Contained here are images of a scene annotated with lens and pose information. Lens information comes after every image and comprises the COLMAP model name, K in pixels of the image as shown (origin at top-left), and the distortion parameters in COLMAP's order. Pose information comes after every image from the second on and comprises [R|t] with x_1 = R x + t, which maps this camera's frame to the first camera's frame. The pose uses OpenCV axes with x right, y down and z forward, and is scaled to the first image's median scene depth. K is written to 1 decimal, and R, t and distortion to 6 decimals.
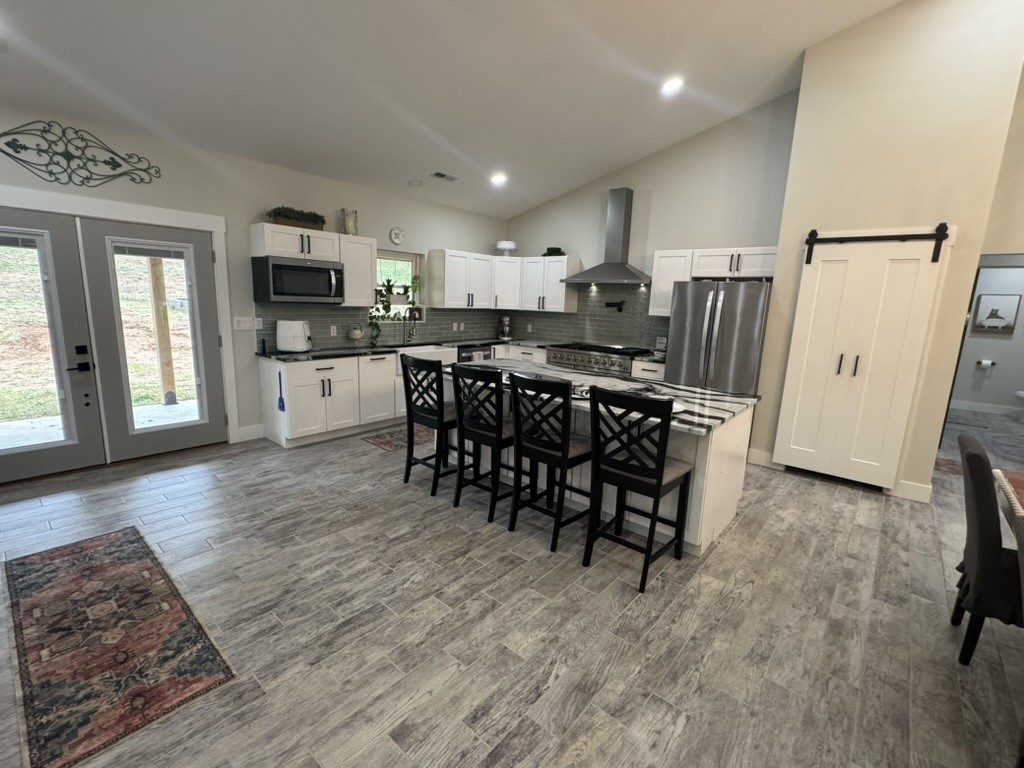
lens RADIAL K [[458.8, 0, 508.1], [0, 458.8, 381.5], [0, 0, 1]] dist [-0.000923, 0.000307]
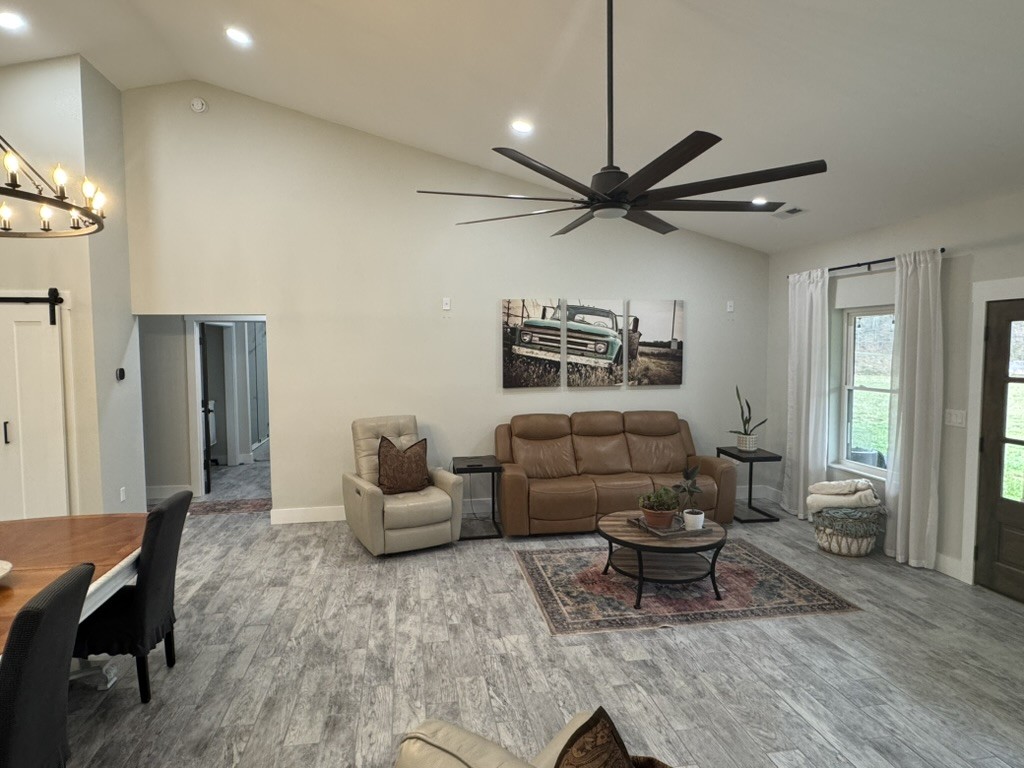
lens RADIAL K [[590.6, 0, 507.3], [0, 590.6, 384.4], [0, 0, 1]] dist [-0.003319, 0.001872]
pose [[0.635421, -0.094328, 0.766383, 0.424931], [0.169810, 0.985283, -0.019521, 0.055389], [-0.753263, 0.142544, 0.642087, -0.471307]]
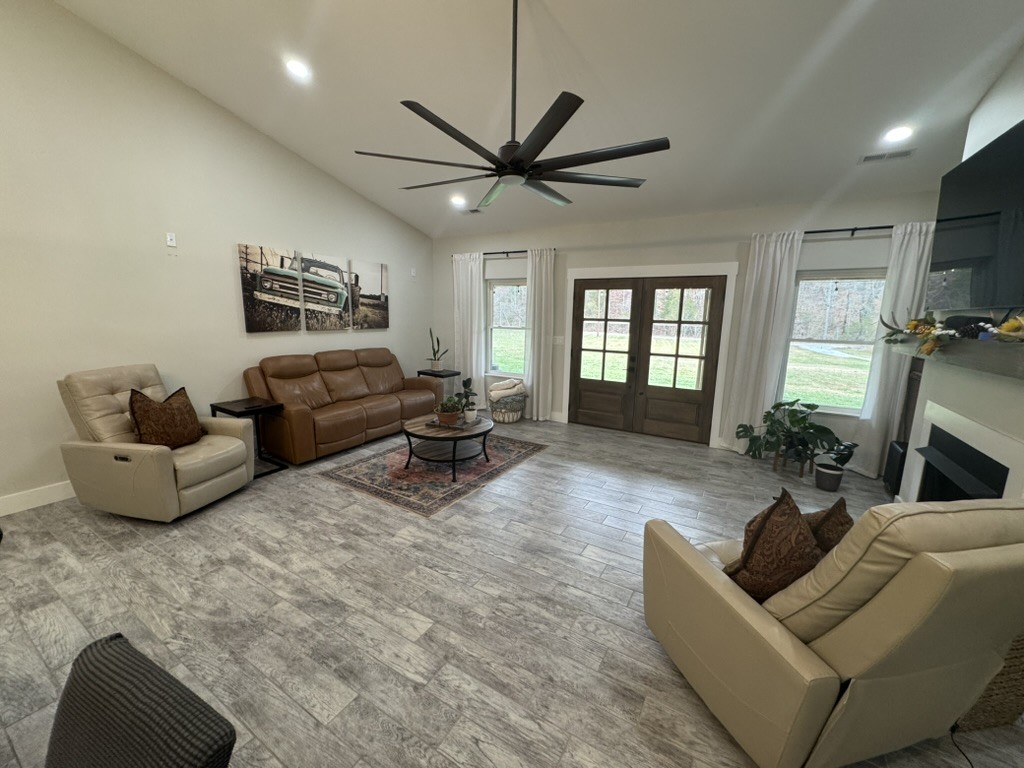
lens RADIAL K [[405.4, 0, 509.9], [0, 405.4, 382.2], [0, 0, 1]] dist [-0.001384, 0.000876]
pose [[-0.172349, -0.209939, 0.962404, 0.395703], [0.152076, 0.959639, 0.236570, 0.016479], [-0.973226, 0.187131, -0.133466, -0.051902]]
